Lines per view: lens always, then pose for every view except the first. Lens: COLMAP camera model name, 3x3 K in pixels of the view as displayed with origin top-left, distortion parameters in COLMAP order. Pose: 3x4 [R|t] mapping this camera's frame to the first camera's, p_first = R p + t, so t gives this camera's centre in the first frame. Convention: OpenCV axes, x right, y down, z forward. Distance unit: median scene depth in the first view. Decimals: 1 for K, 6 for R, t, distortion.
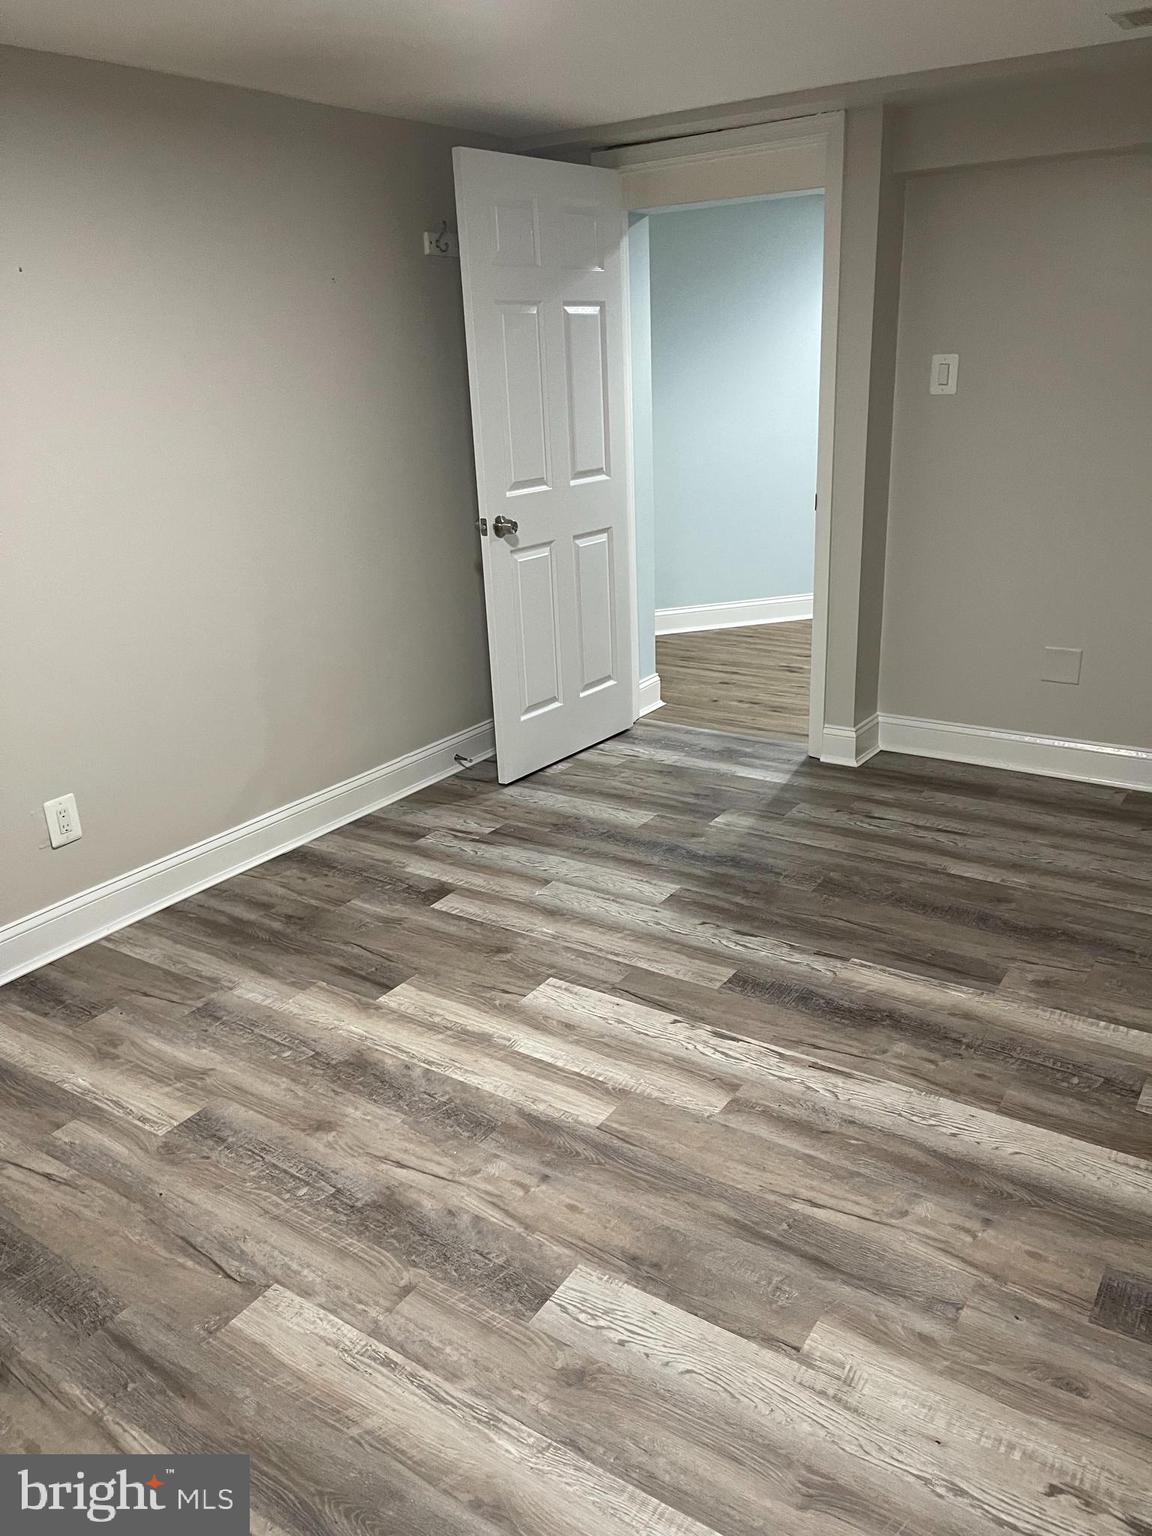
lens RADIAL K [[1150.1, 0, 572.5], [0, 1150.1, 763.8], [0, 0, 1]] dist [0.061492, -0.075725]
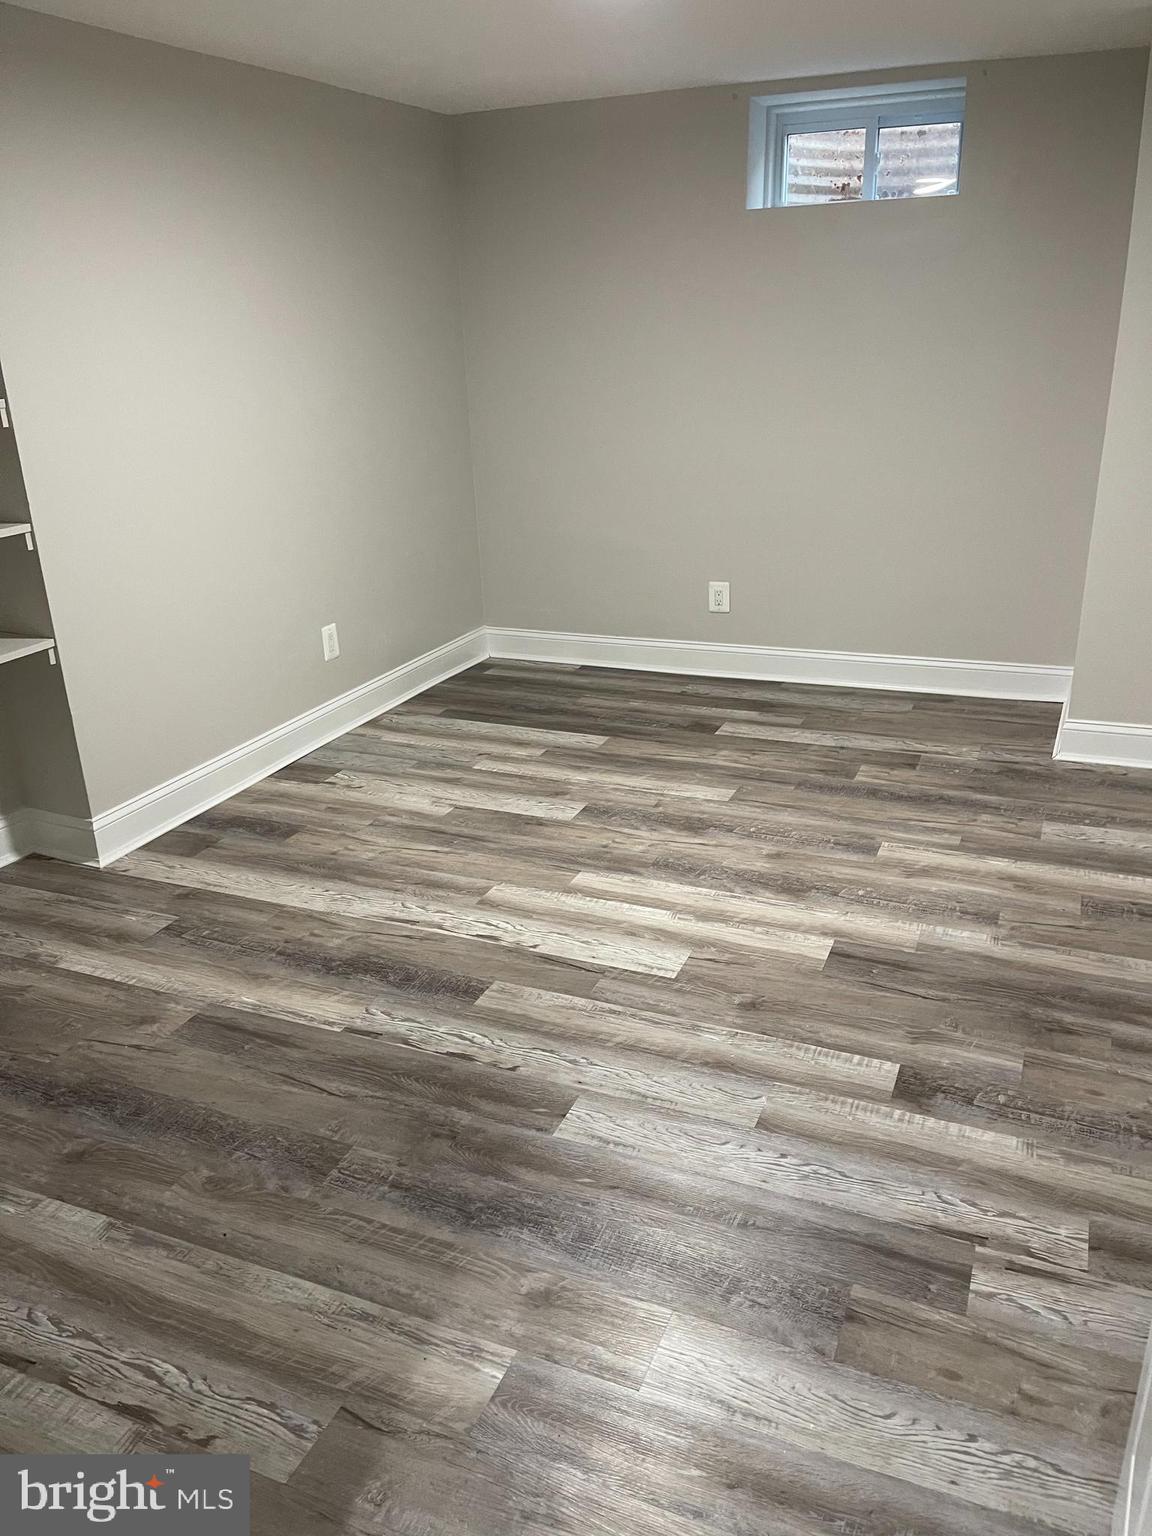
lens RADIAL K [[1150.1, 0, 581.6], [0, 1150.1, 770.9], [0, 0, 1]] dist [0.061492, -0.075725]
pose [[-0.979101, 0.131967, -0.154746, 0.193073], [0.000559, 0.762631, 0.646833, -0.595892], [0.203375, 0.633229, -0.746766, 1.732200]]
